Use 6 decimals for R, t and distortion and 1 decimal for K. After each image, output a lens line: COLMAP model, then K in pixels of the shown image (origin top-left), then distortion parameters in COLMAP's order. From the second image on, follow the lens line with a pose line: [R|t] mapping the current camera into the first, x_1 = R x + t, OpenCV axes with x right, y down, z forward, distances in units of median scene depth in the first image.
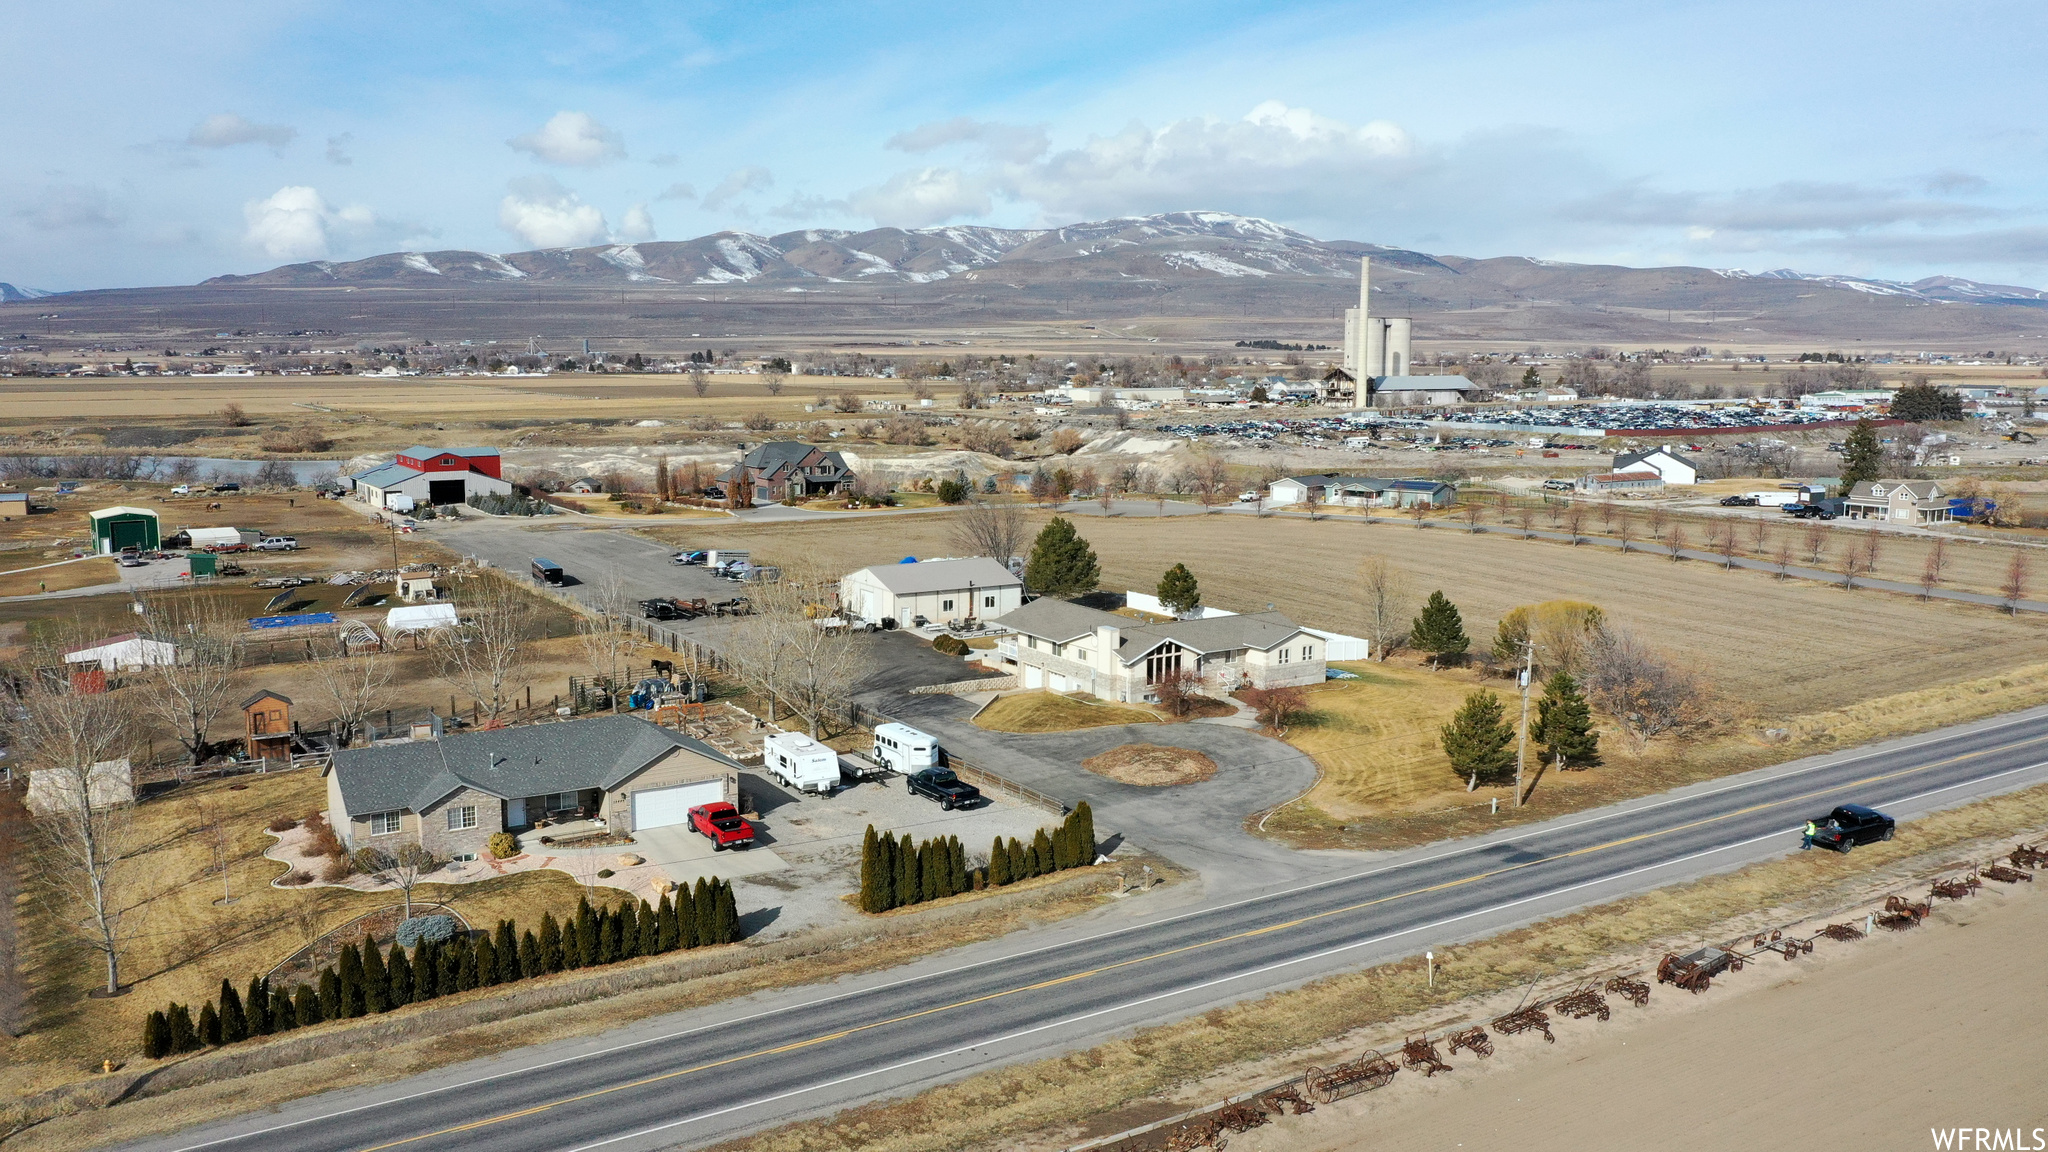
lens RADIAL K [[1622.6, 0, 1014.8], [0, 1622.6, 581.9], [0, 0, 1]] dist [-0.001288, 0.015874]
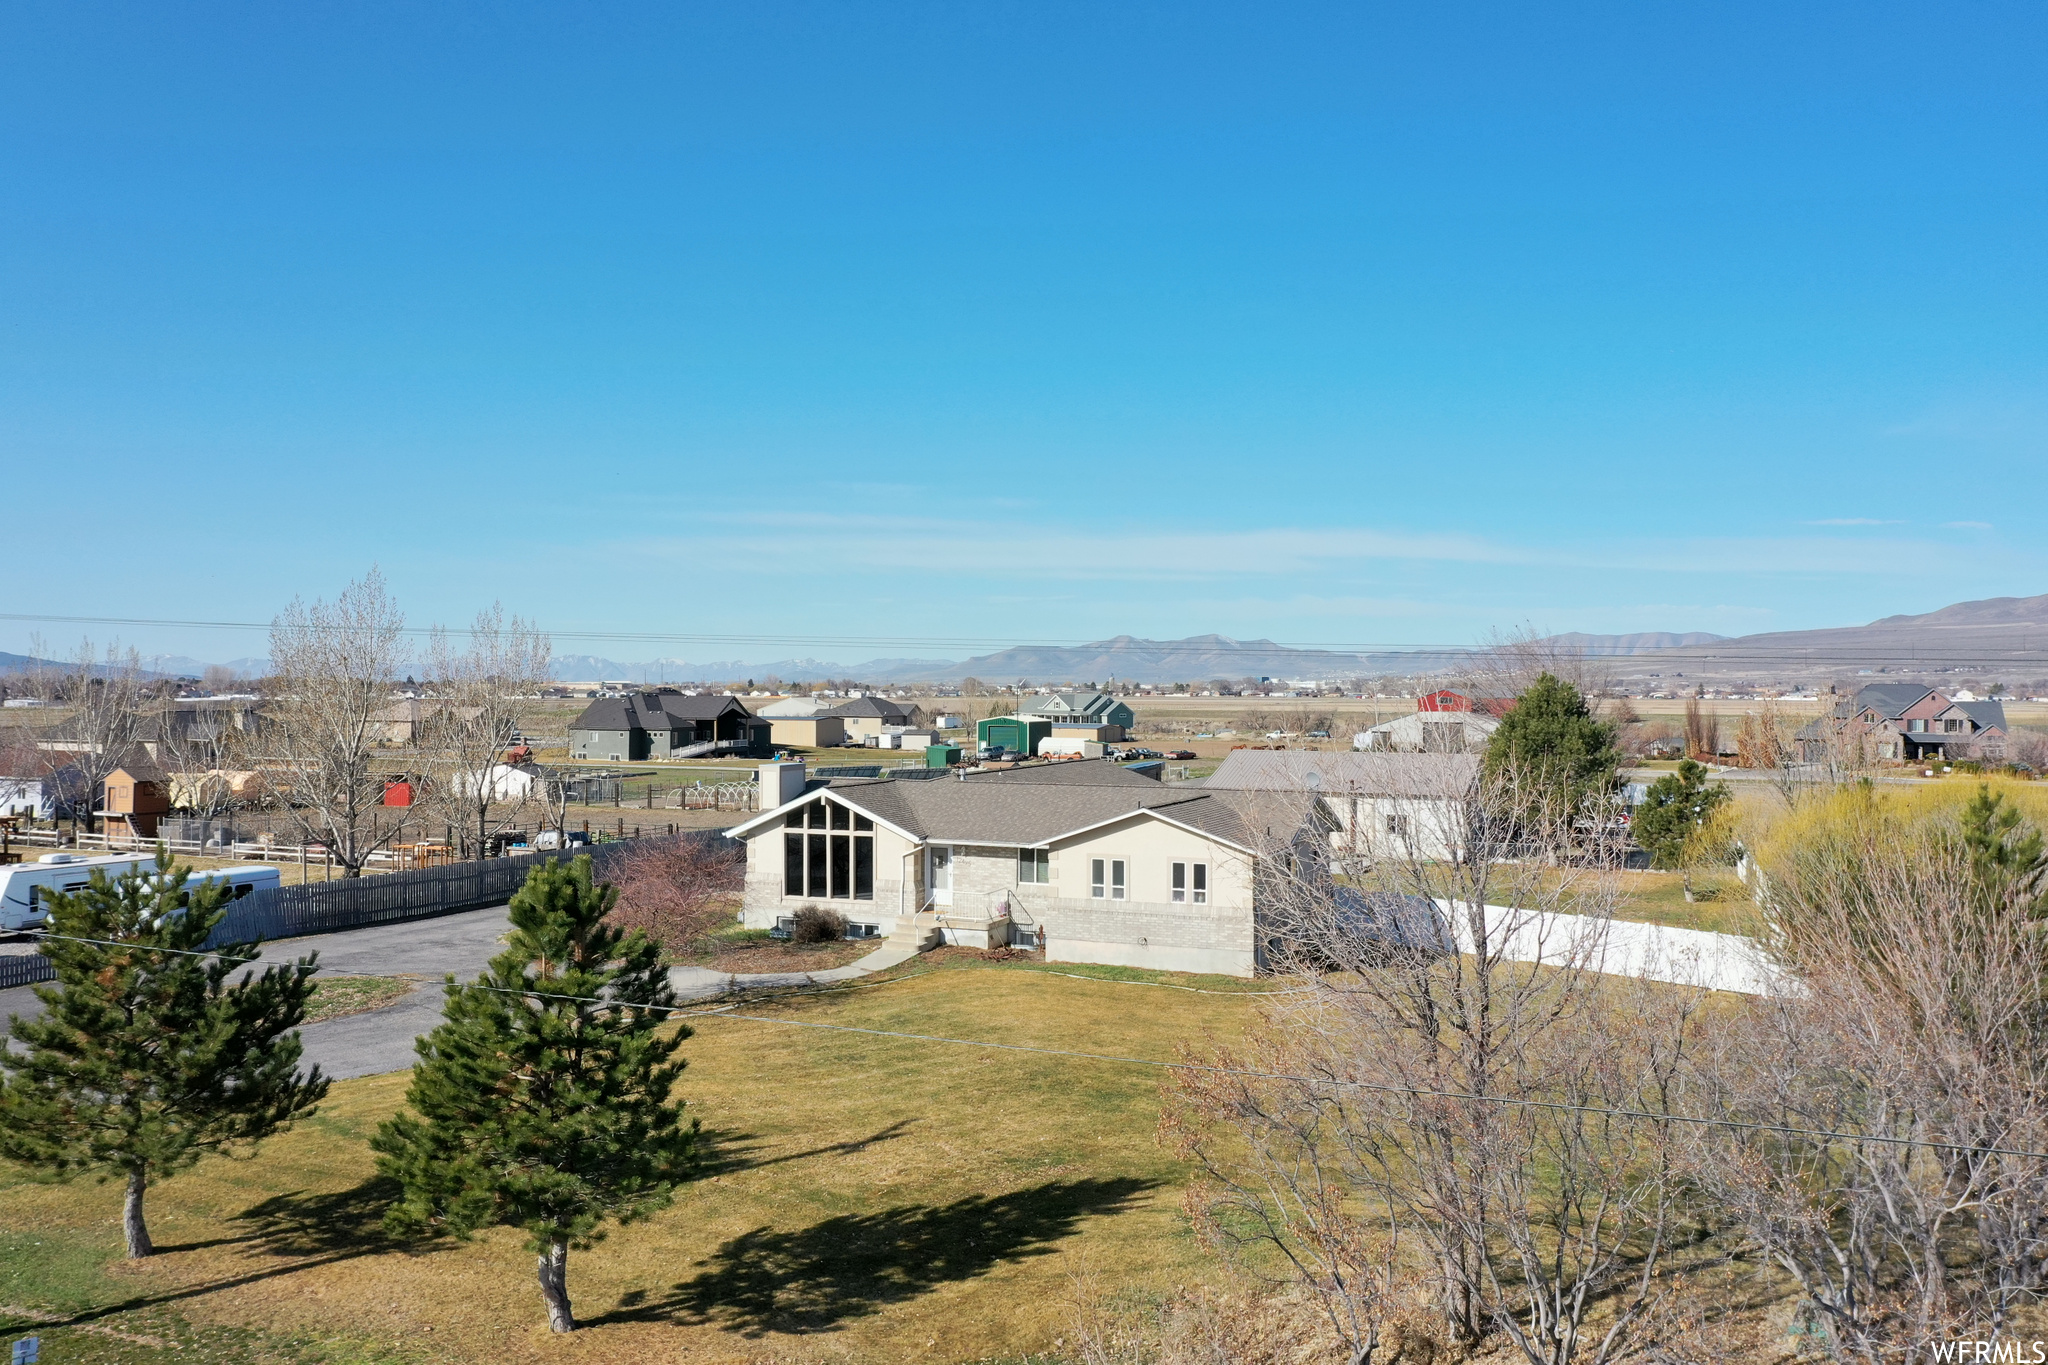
lens RADIAL K [[1623.5, 0, 1019.9], [0, 1623.5, 689.8], [0, 0, 1]] dist [0.003984, 0.006895]
pose [[0.580179, 0.003798, -0.814480, 0.240439], [-0.121751, 0.989158, -0.082115, 0.018981], [0.805338, 0.146805, 0.574351, 0.401487]]
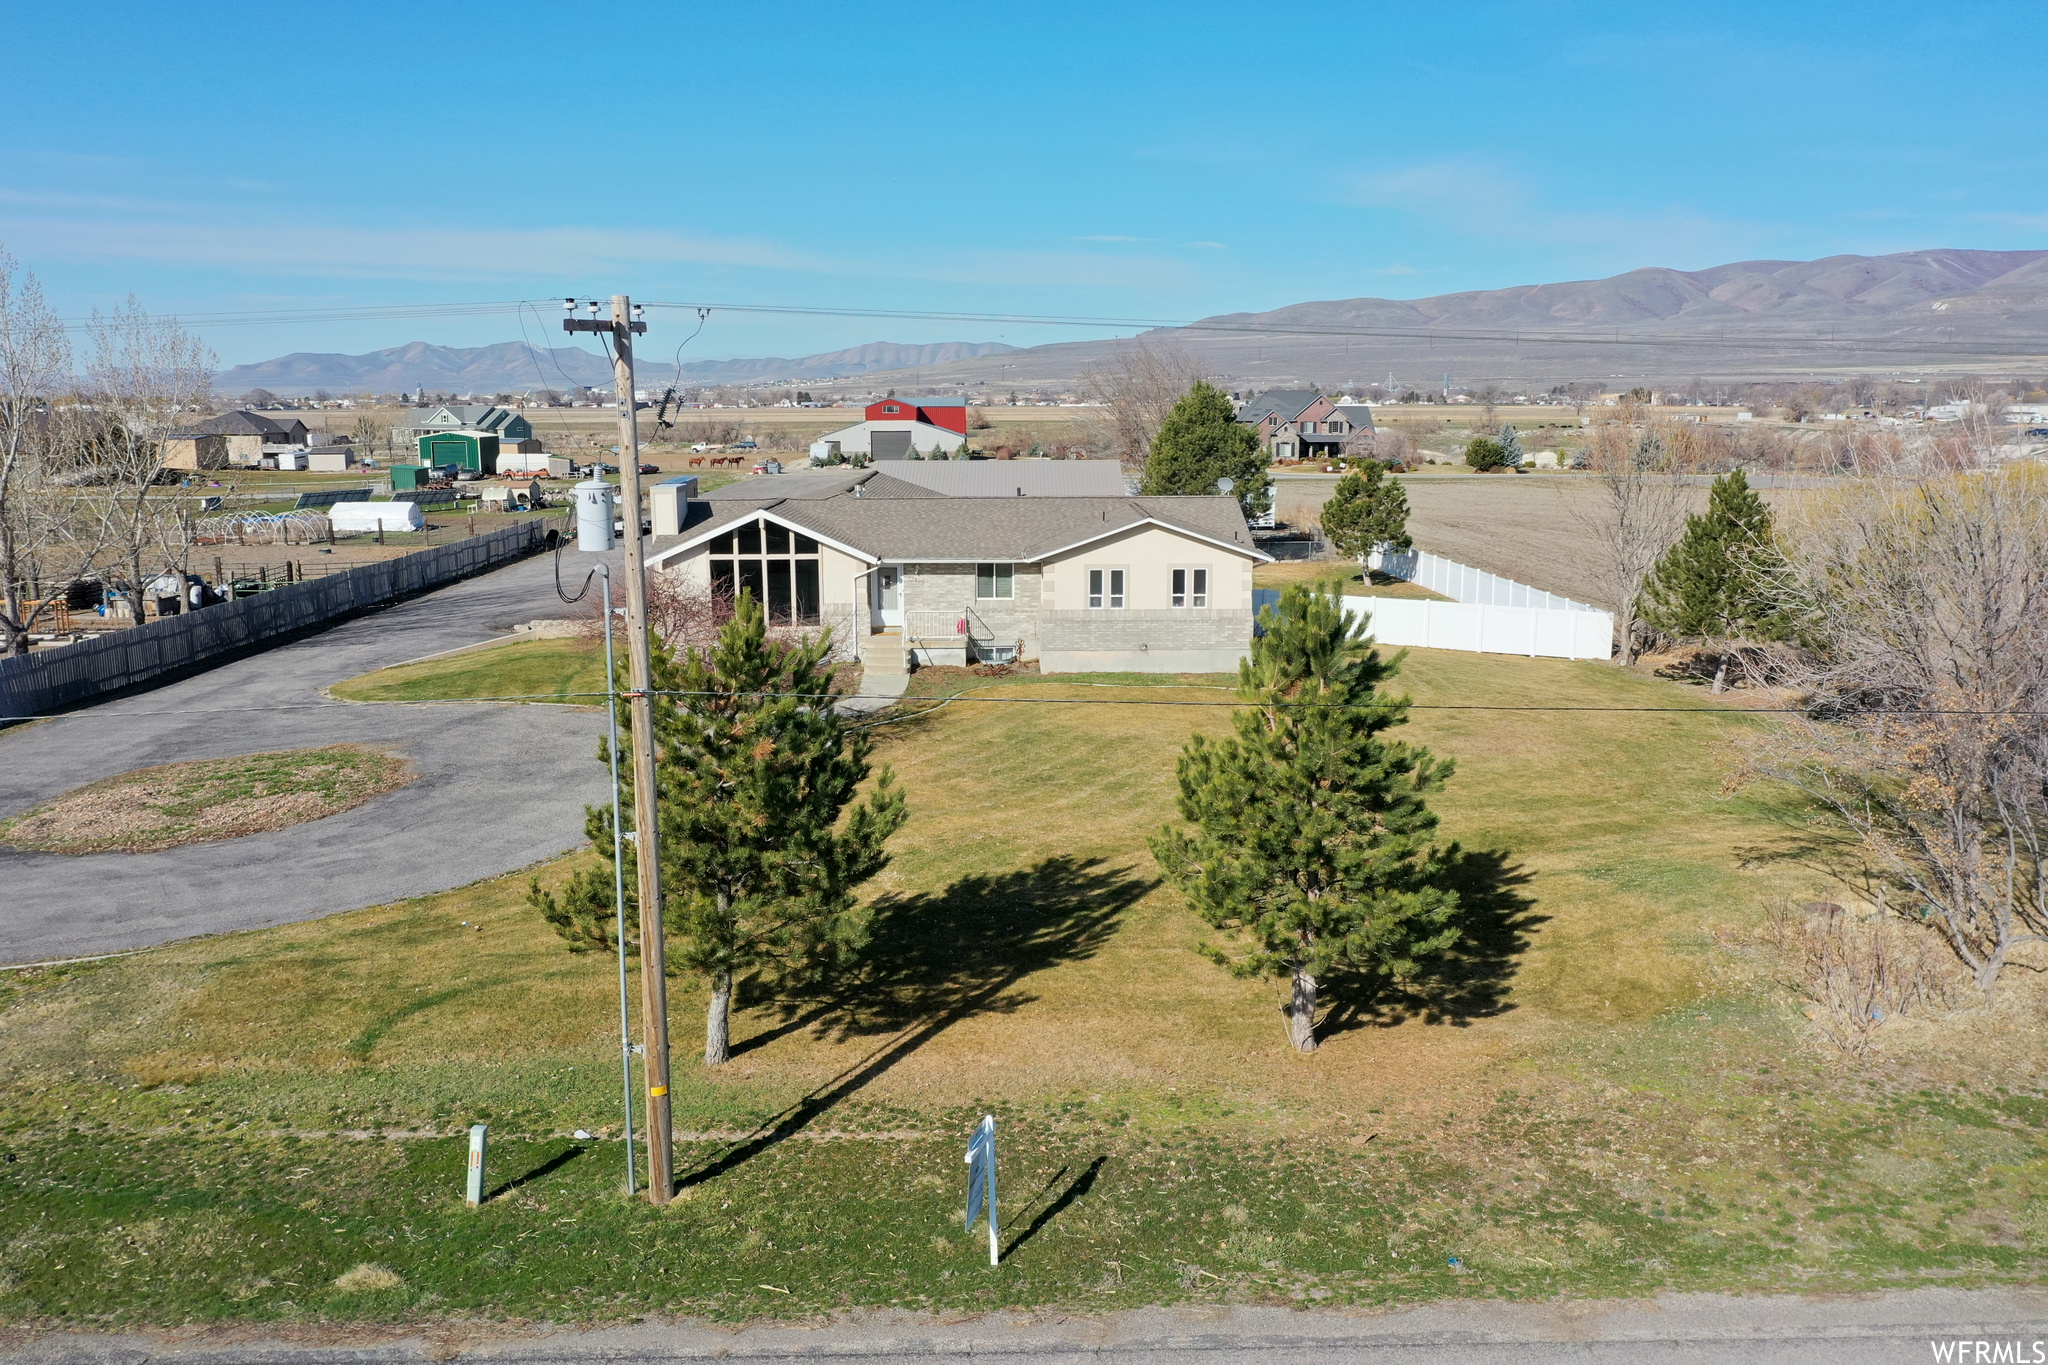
lens RADIAL K [[1623.5, 0, 1018.9], [0, 1623.5, 680.8], [0, 0, 1]] dist [0.003984, 0.006895]
pose [[0.858002, 0.086014, -0.506393, 0.179476], [-0.071458, 0.996281, 0.048150, 0.026596], [0.508651, -0.005126, 0.860958, 0.349426]]
